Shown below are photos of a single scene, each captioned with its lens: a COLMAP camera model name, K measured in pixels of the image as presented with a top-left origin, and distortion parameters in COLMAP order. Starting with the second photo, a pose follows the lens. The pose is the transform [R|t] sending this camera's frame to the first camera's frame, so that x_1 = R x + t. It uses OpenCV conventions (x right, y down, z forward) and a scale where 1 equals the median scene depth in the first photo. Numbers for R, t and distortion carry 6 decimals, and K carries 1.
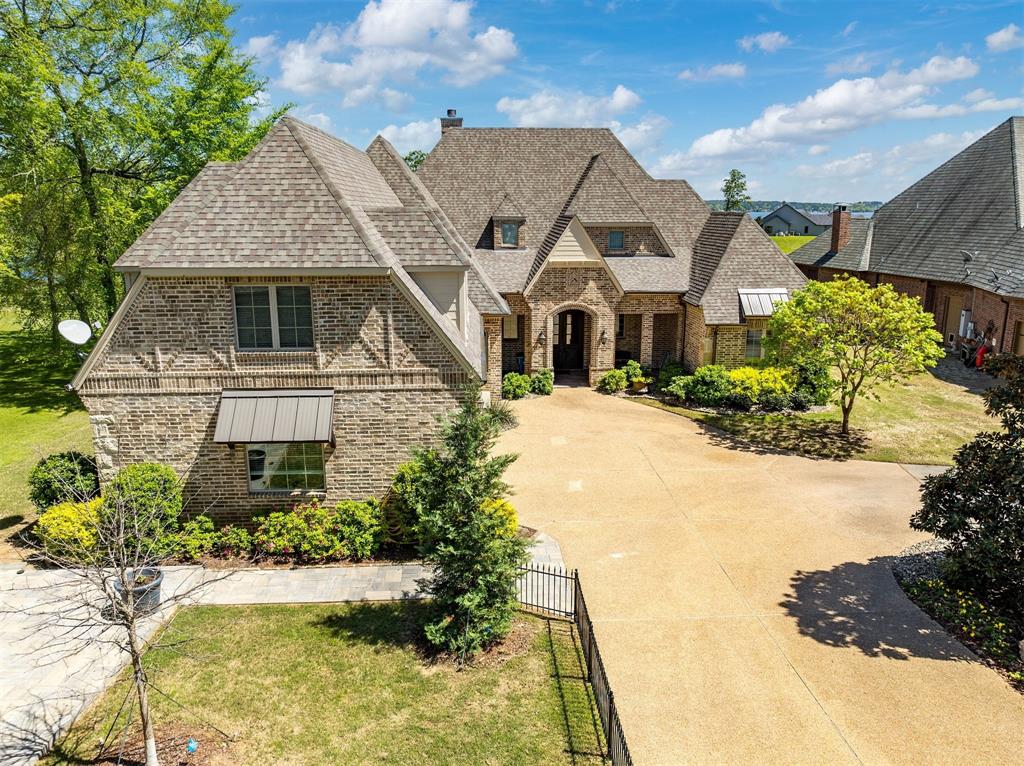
lens RADIAL K [[715.0, 0, 511.8], [0, 715.0, 382.8], [0, 0, 1]] dist [-0.006959, -0.001157]
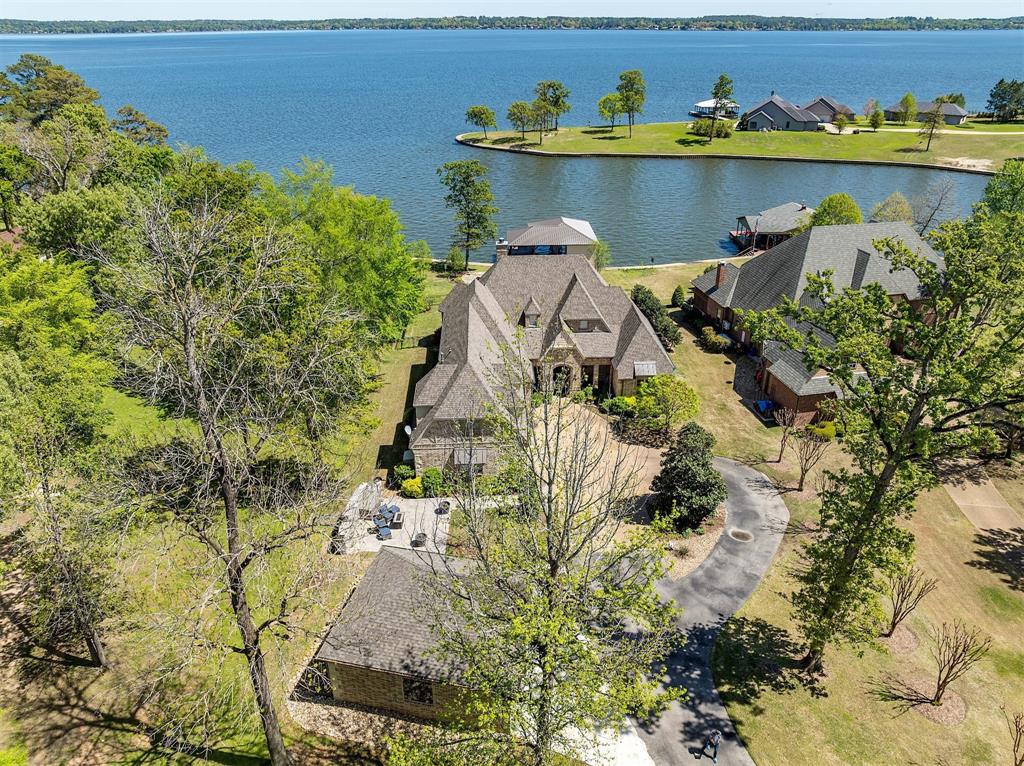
lens RADIAL K [[715.0, 0, 512.7], [0, 715.0, 383.1], [0, 0, 1]] dist [-0.006959, -0.001157]
pose [[0.999981, 0.000404, -0.006181, -0.054218], [0.001059, 0.972025, 0.234873, -0.575456], [0.006103, -0.234875, 0.972006, -1.182610]]
